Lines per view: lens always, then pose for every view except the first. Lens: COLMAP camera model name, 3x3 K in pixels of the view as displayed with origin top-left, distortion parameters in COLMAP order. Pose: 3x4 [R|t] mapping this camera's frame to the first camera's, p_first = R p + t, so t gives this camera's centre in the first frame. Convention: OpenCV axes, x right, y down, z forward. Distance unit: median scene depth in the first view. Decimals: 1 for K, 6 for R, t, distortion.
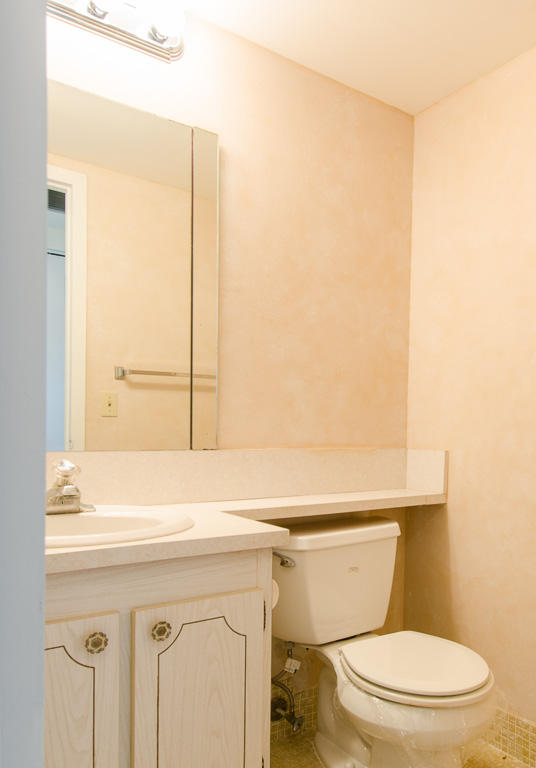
lens RADIAL K [[883.8, 0, 268.0], [0, 883.8, 384.0], [0, 0, 1]] dist [0.003949, 0.027584]
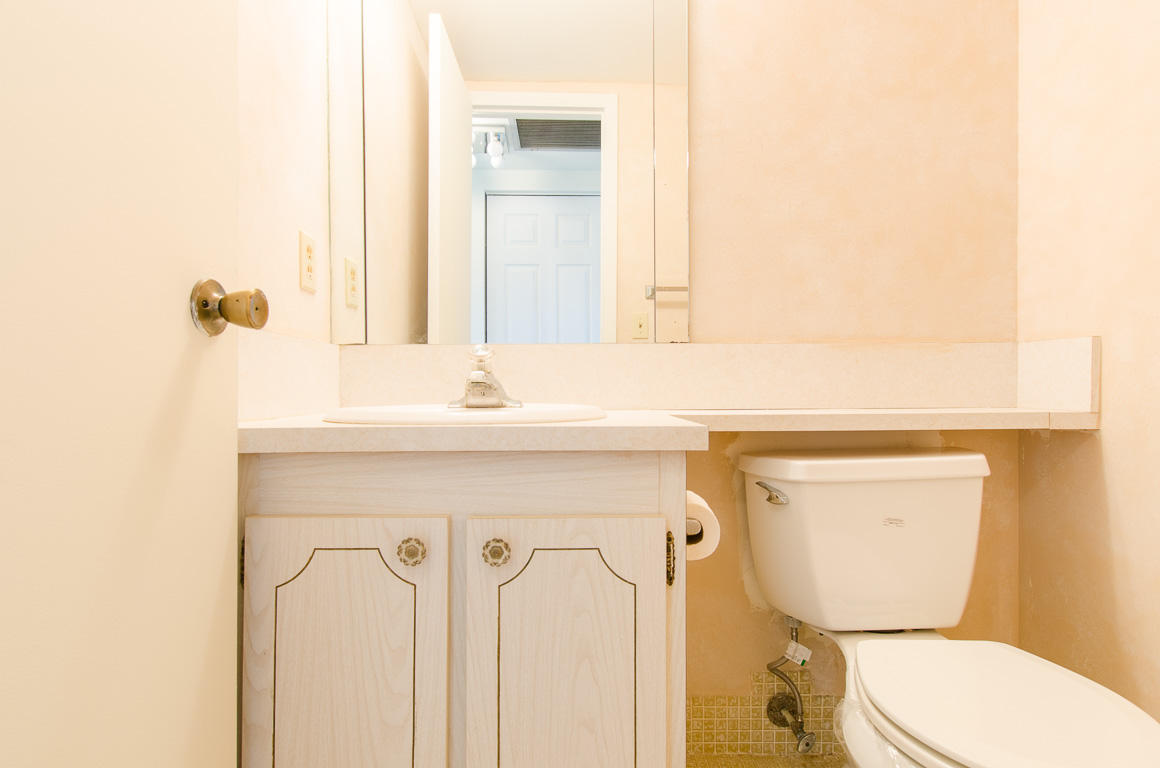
lens RADIAL K [[593.5, 0, 578.8], [0, 593.5, 385.1], [0, 0, 1]] dist [-0.000163, 0.000454]
pose [[0.798443, -0.017959, -0.601802, 0.174801], [-0.009754, 0.999038, -0.042754, 0.133324], [0.601991, 0.040007, 0.797500, 0.527481]]
